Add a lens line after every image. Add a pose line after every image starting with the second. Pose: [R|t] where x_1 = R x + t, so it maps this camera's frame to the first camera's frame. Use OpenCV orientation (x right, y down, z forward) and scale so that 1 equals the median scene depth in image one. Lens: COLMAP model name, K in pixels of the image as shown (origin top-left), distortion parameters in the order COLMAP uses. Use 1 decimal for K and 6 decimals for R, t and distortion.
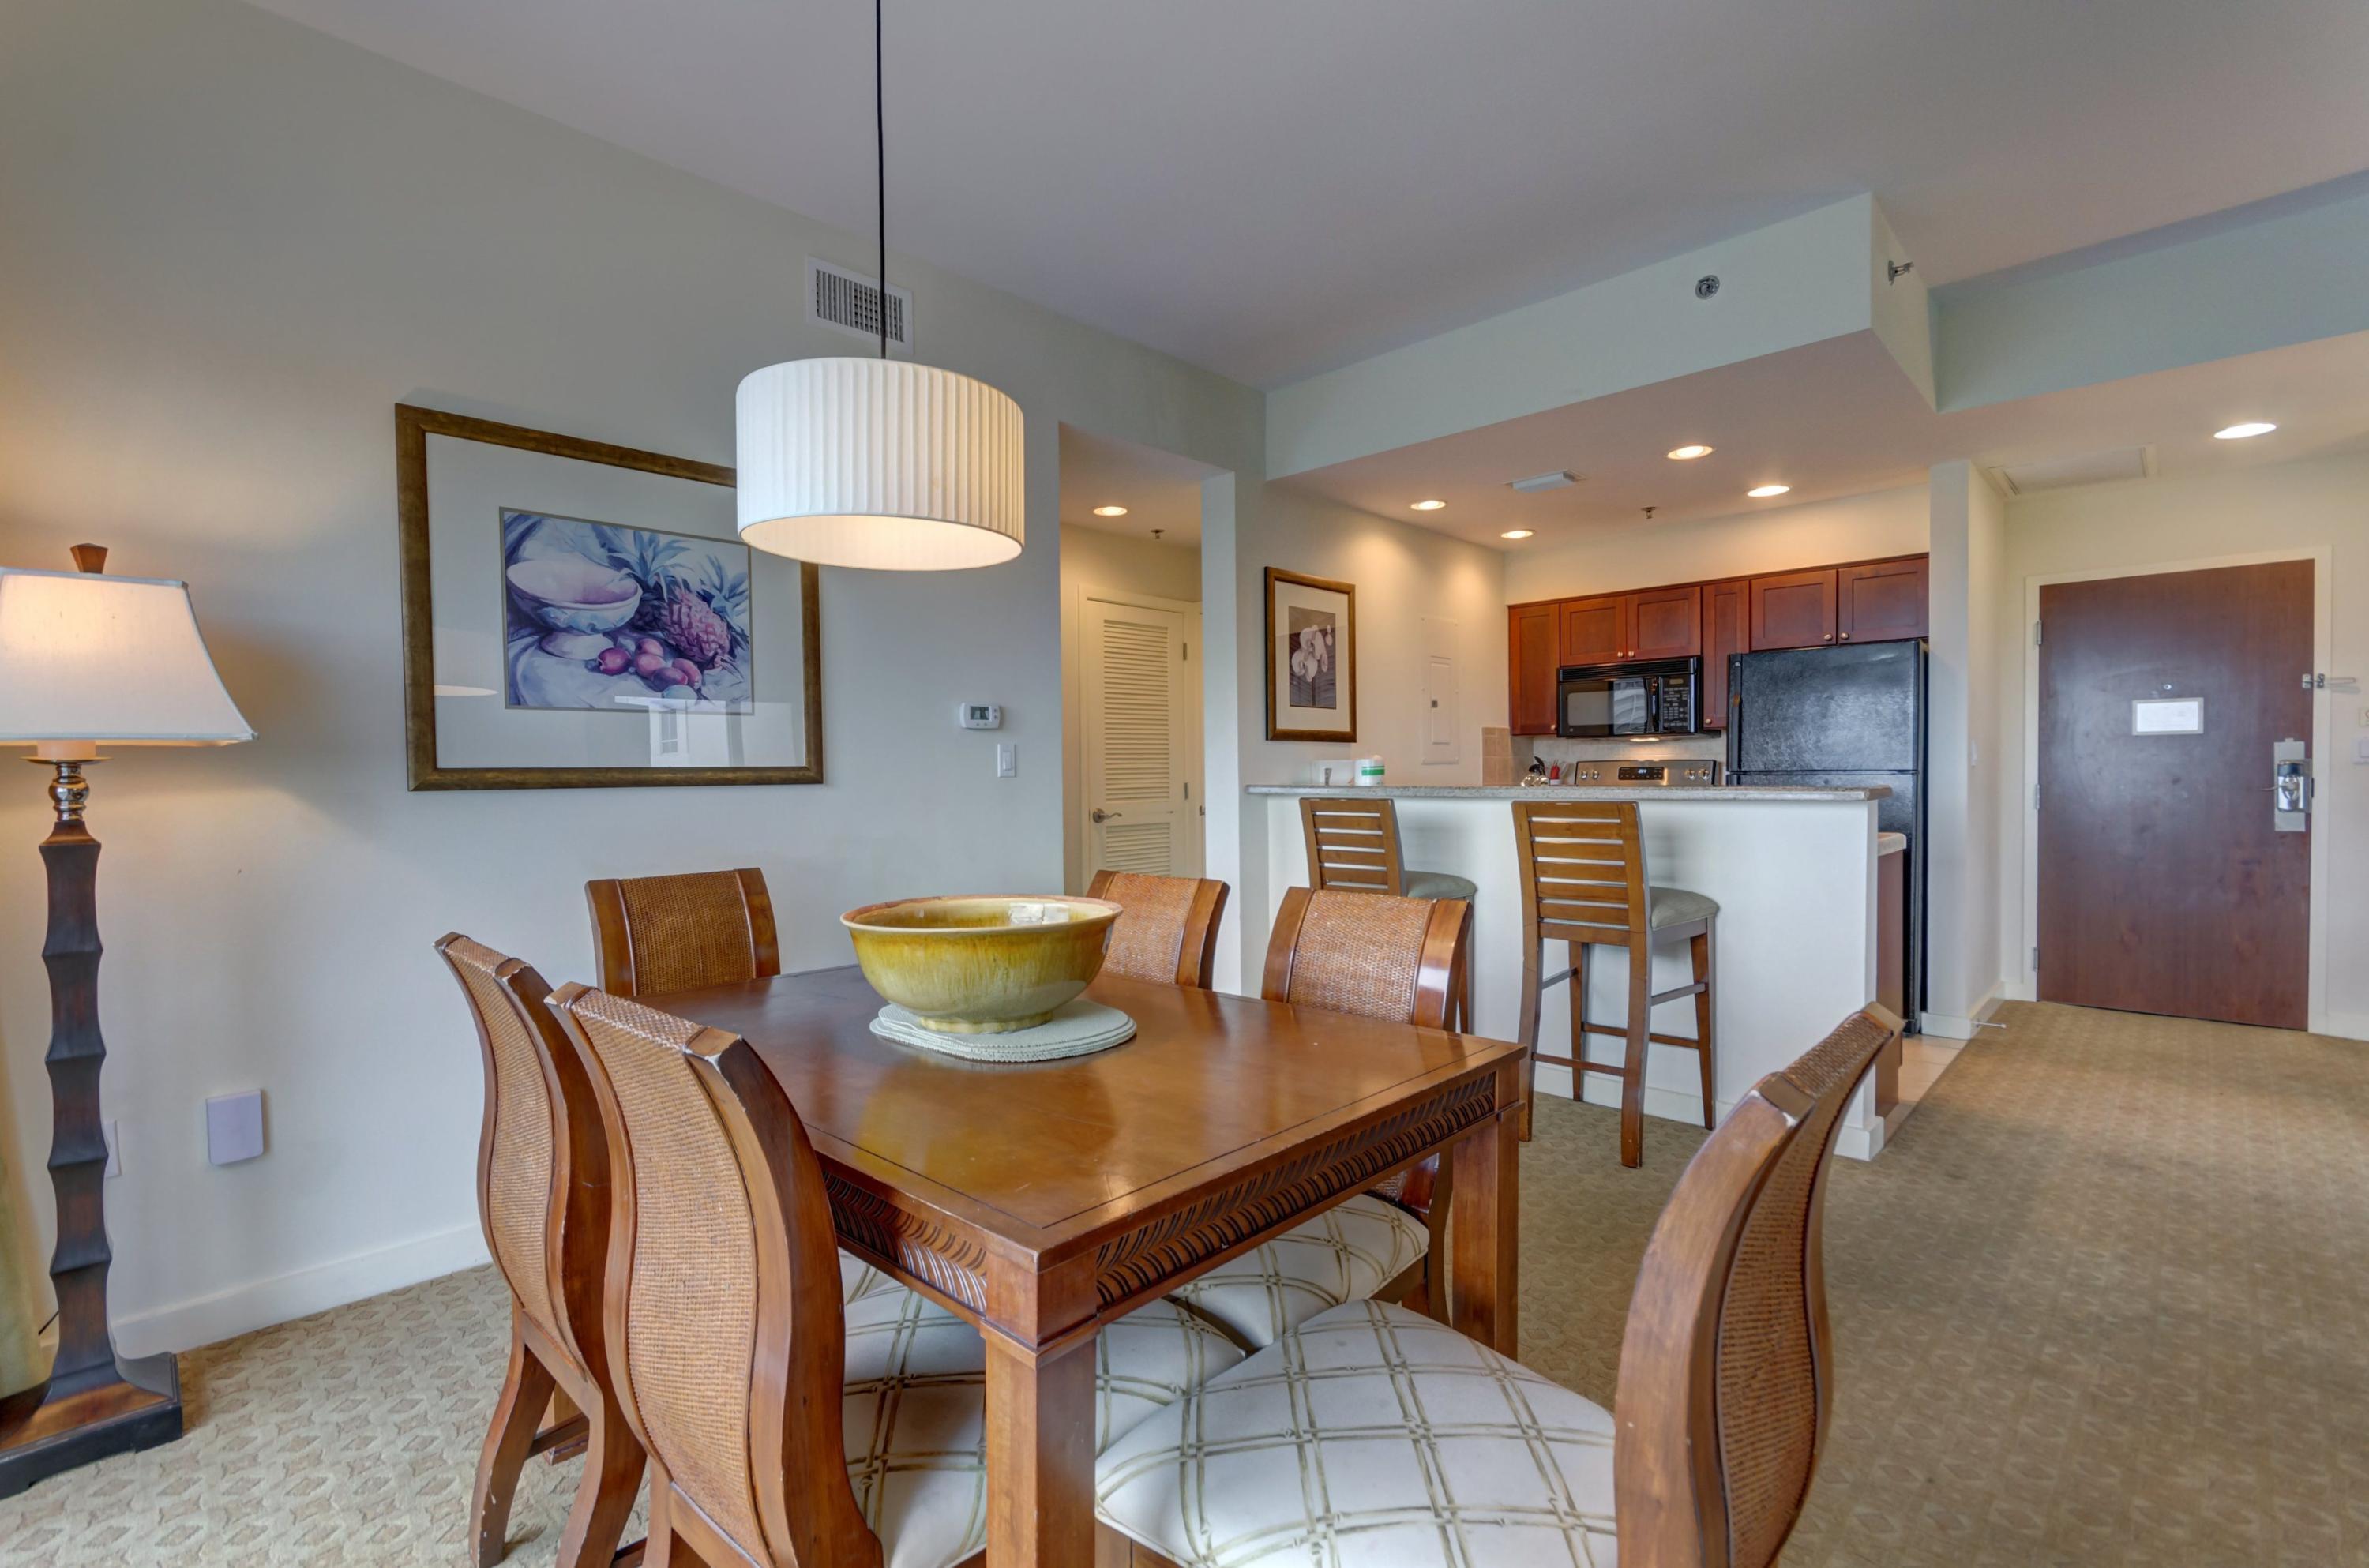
lens RADIAL K [[1055.9, 0, 1171.6], [0, 1055.9, 798.8], [0, 0, 1]] dist [-0.007657, -0.000413]
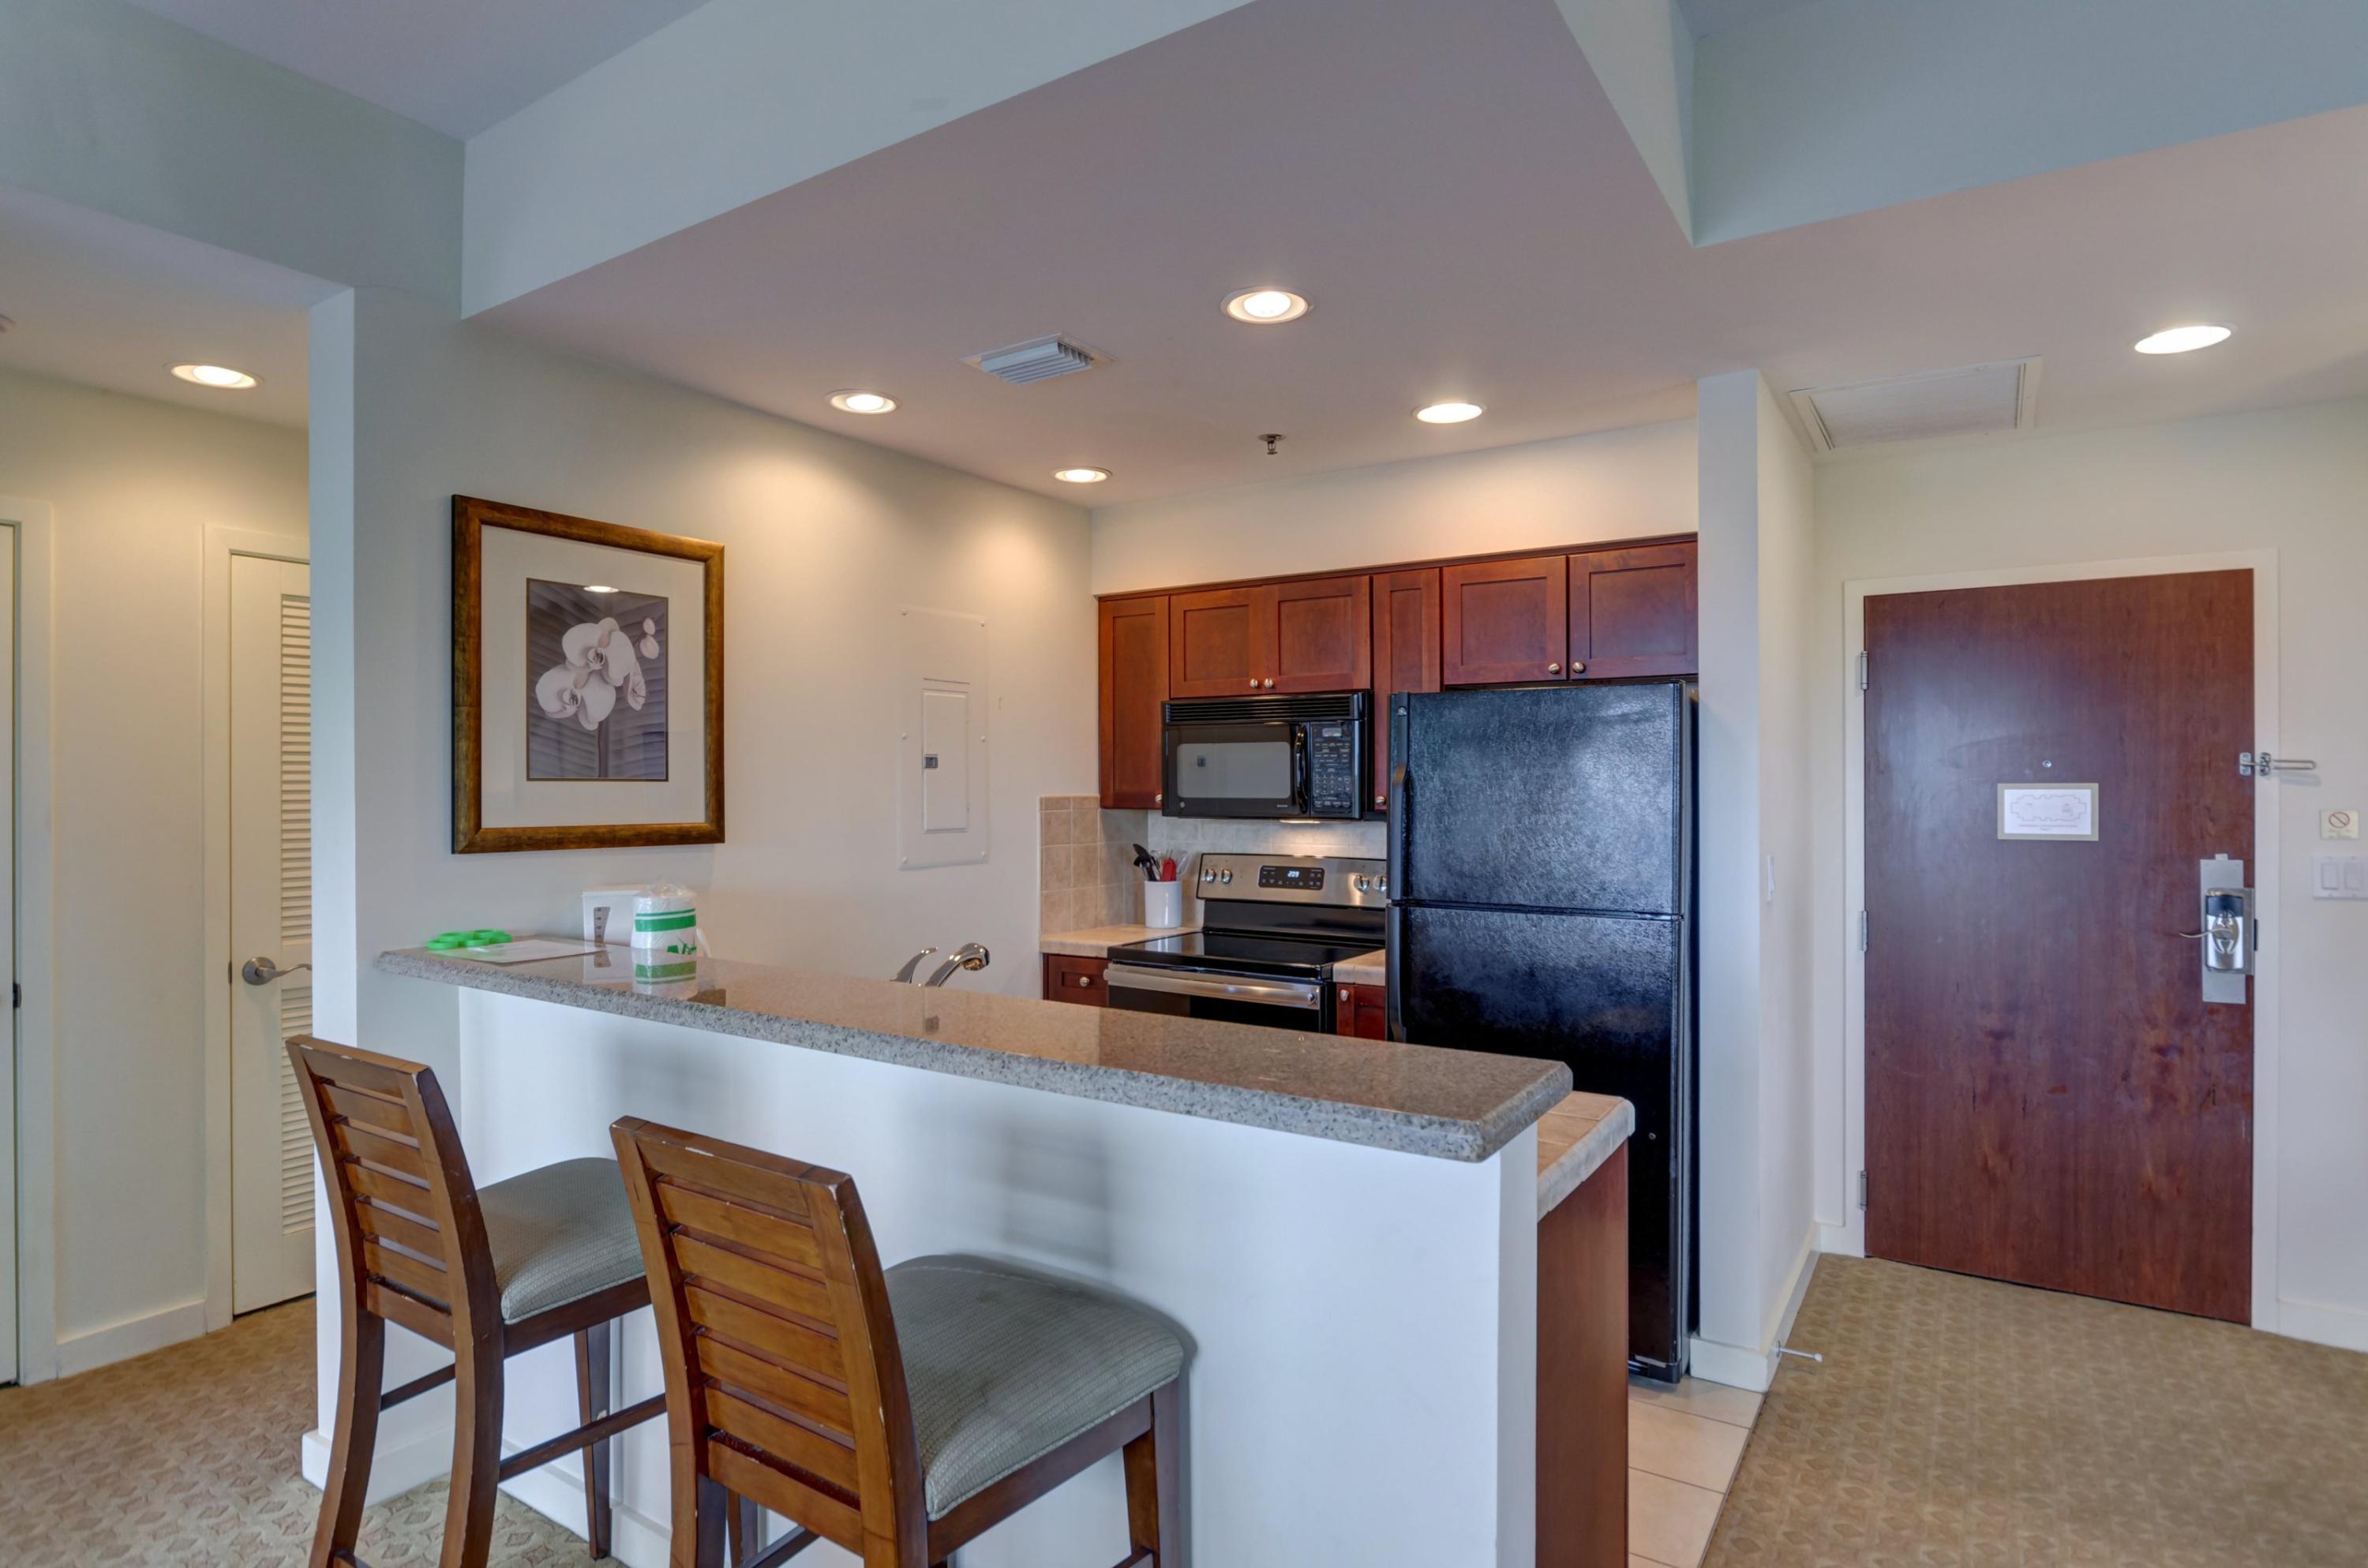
lens RADIAL K [[1238.4, 0, 1173.4], [0, 1238.4, 783.8], [0, 0, 1]] dist [-0.012876, -0.001954]
pose [[0.981757, 0.010389, 0.189853, 0.297662], [-0.005310, 0.999615, -0.027241, -0.071897], [-0.190063, 0.025736, 0.981434, 0.377322]]
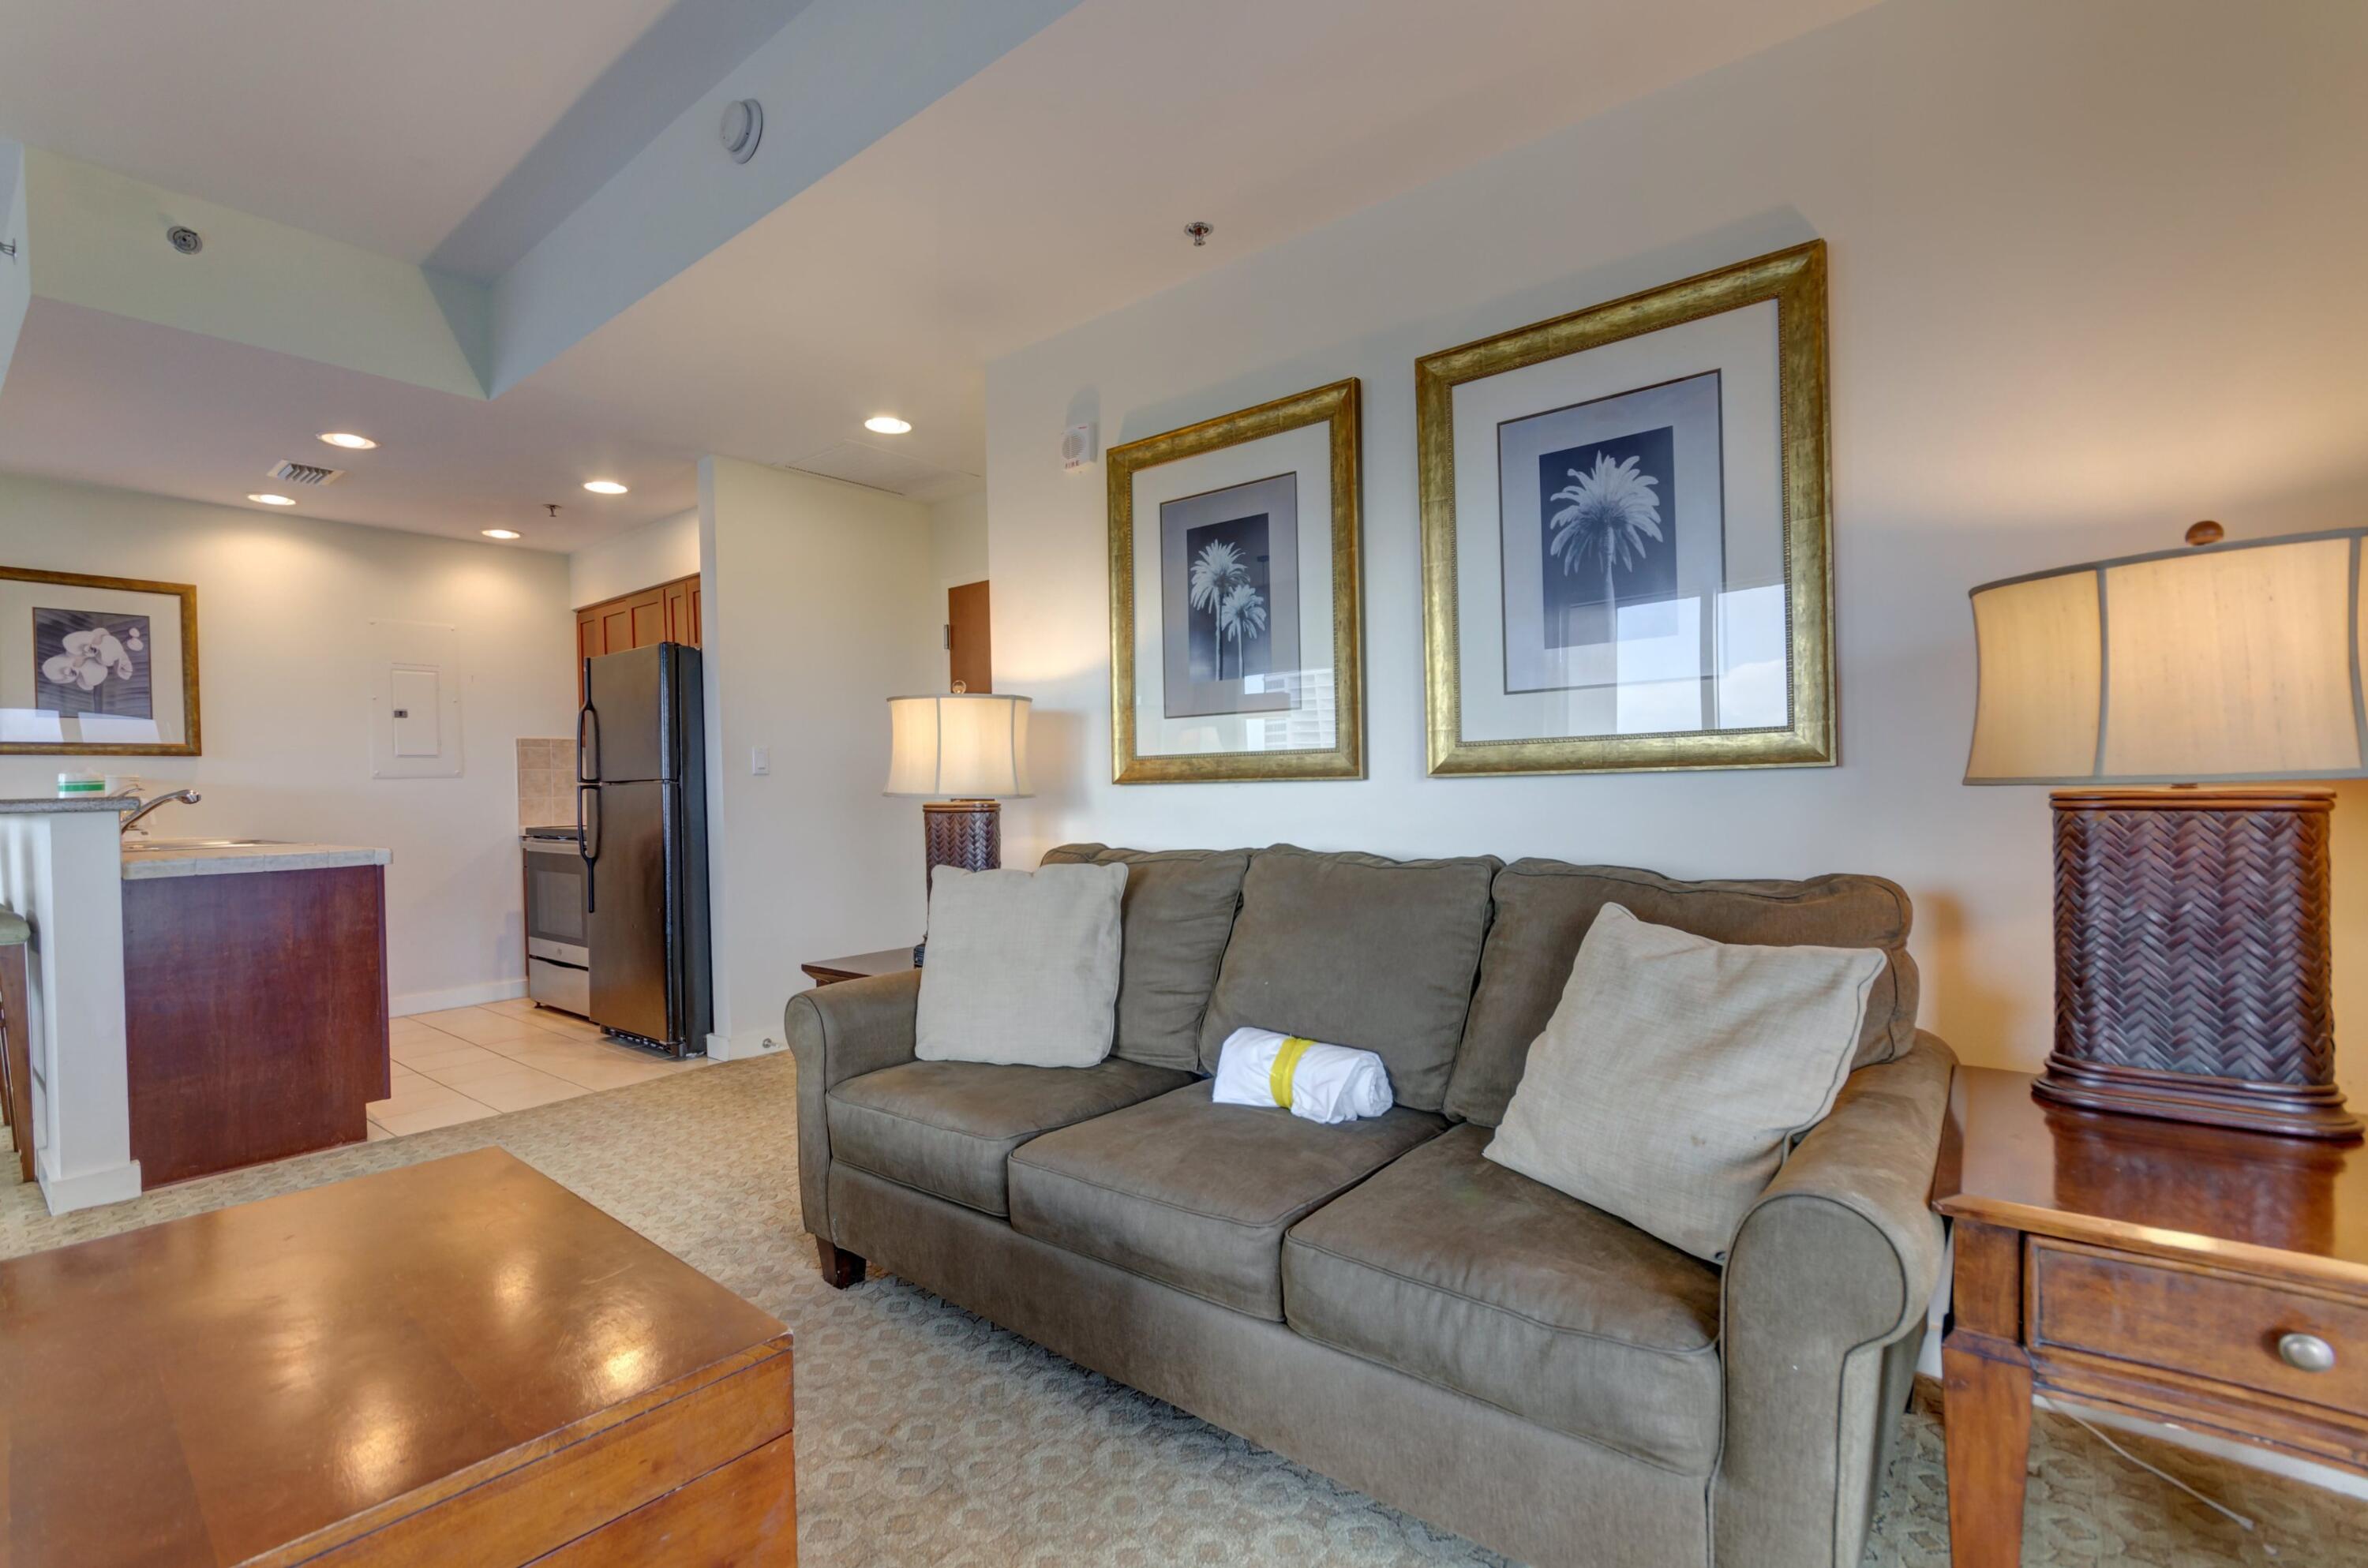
lens RADIAL K [[1055.4, 0, 1173.3], [0, 1055.4, 794.4], [0, 0, 1]] dist [-0.007657, -0.000413]
pose [[0.994692, -0.013060, 0.102067, 0.988504], [0.014891, 0.999741, -0.017199, 0.008829], [-0.101816, 0.018627, 0.994629, 0.008489]]
